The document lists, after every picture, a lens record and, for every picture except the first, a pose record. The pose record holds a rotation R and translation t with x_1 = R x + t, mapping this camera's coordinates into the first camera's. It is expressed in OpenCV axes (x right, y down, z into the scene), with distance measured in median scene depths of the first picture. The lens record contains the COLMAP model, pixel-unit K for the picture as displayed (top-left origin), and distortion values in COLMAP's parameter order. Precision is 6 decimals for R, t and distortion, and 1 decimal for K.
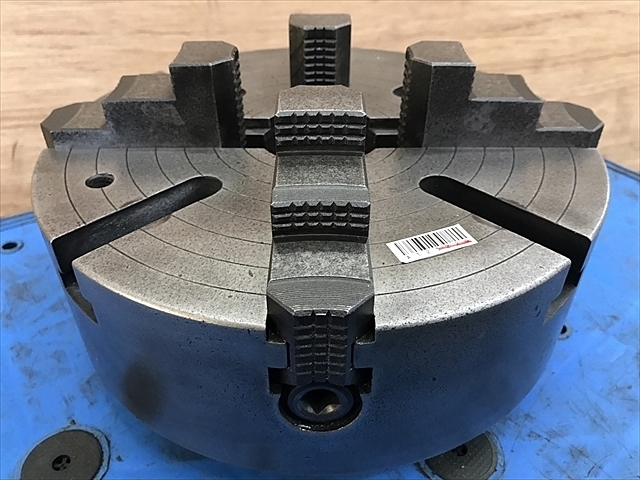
lens RADIAL K [[550.3, 0, 320.0], [0, 550.3, 240.0], [0, 0, 1]] dist [-0.032783, 0.018751]
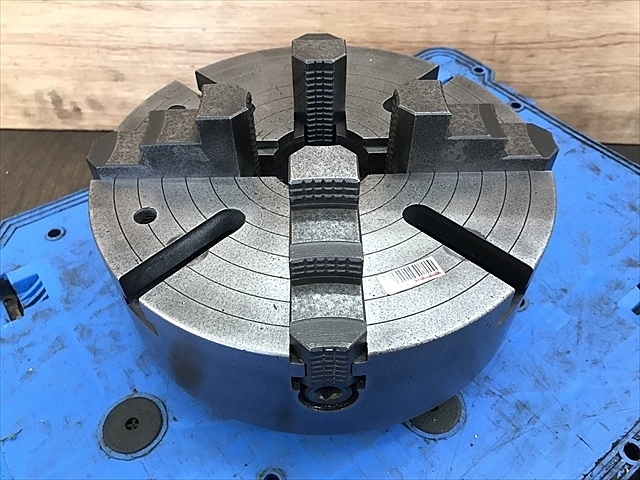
lens RADIAL K [[550.3, 0, 320.0], [0, 550.3, 240.0], [0, 0, 1]] dist [-0.032783, 0.018751]
pose [[0.999732, -0.022291, 0.006276, -0.016423], [0.020685, 0.981417, 0.190771, -0.276470], [-0.010412, -0.190590, 0.981614, -0.225724]]
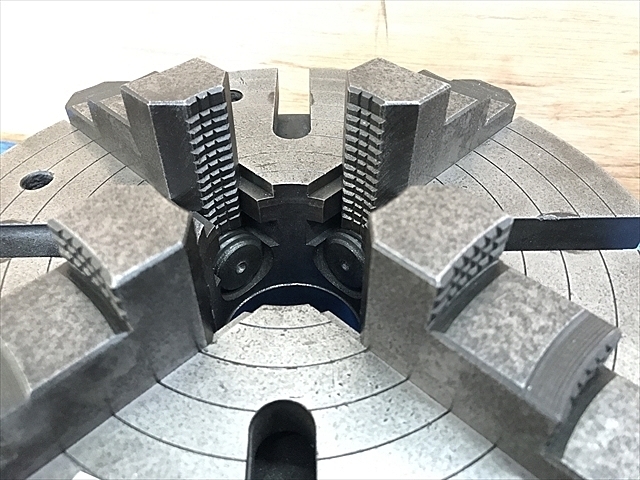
lens RADIAL K [[550.3, 0, 320.0], [0, 550.3, 240.0], [0, 0, 1]] dist [-0.032783, 0.018751]
pose [[0.716139, 0.477159, -0.509376, 0.440533], [-0.423102, 0.877215, 0.226889, -0.419116], [0.555094, 0.053034, 0.830095, 0.500740]]
